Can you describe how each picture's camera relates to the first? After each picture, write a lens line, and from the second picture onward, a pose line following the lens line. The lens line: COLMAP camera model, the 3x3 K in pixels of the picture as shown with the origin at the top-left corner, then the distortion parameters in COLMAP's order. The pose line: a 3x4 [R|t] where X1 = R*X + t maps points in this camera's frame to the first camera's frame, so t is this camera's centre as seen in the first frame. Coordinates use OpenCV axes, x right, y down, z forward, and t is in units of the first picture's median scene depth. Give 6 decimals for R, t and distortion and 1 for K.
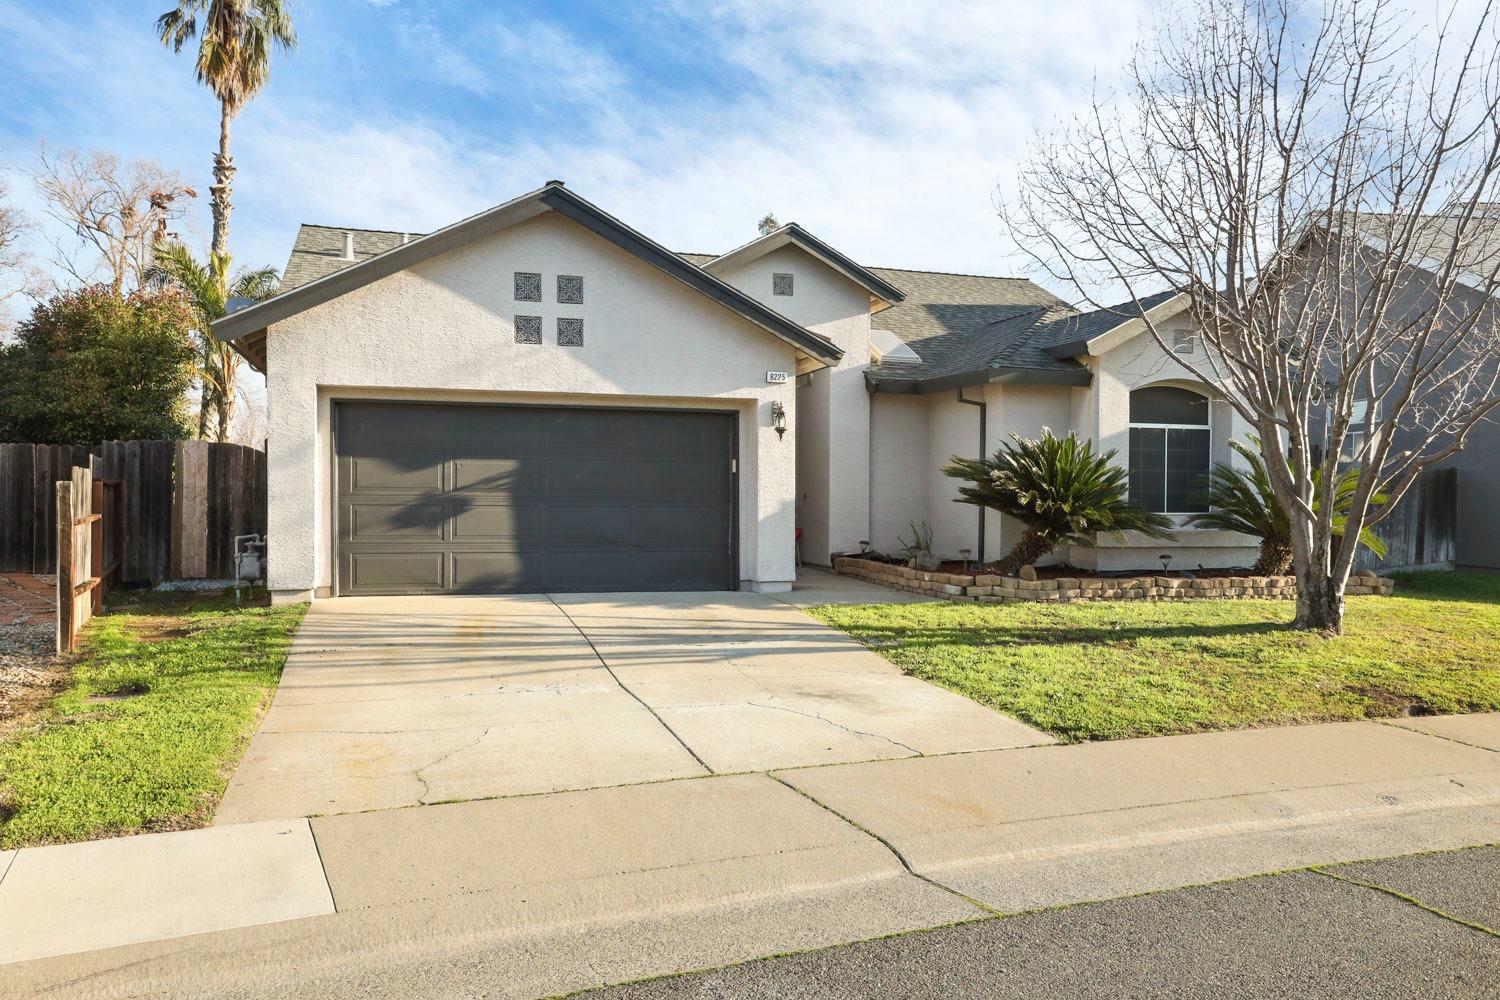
lens RADIAL K [[1176.9, 0, 764.4], [0, 1176.9, 470.5], [0, 0, 1]] dist [-0.016196, 0.008050]
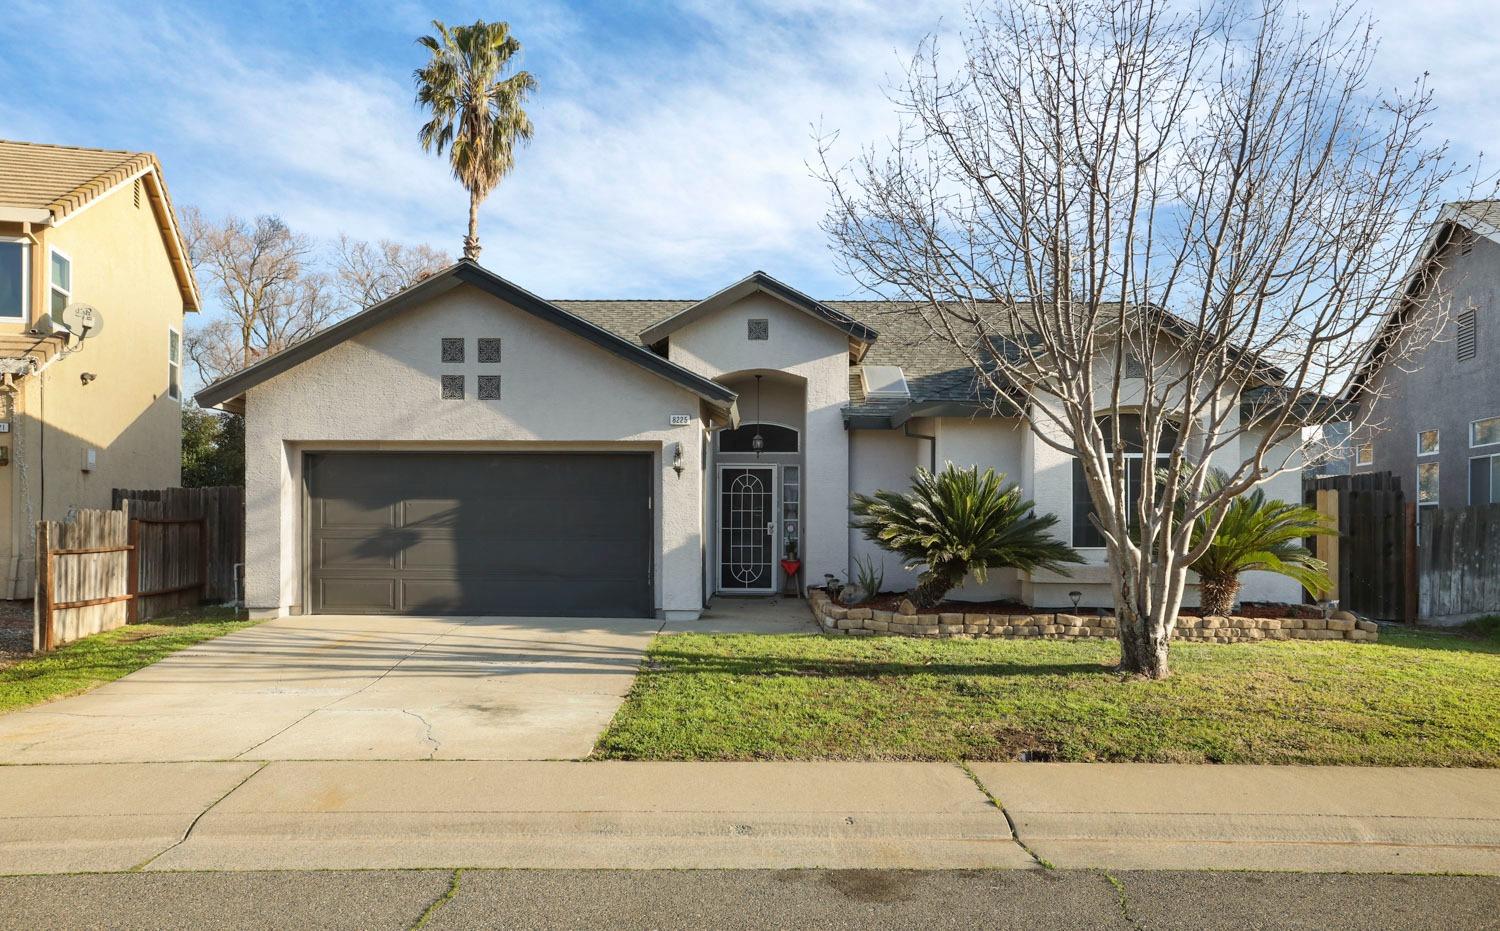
lens RADIAL K [[1166.4, 0, 749.5], [0, 1166.4, 475.3], [0, 0, 1]] dist [-0.033843, 0.003632]
pose [[0.942748, -0.016849, -0.333079, 0.442155], [0.008981, 0.999643, -0.025147, -0.001589], [0.333384, 0.020716, 0.942563, 0.018952]]
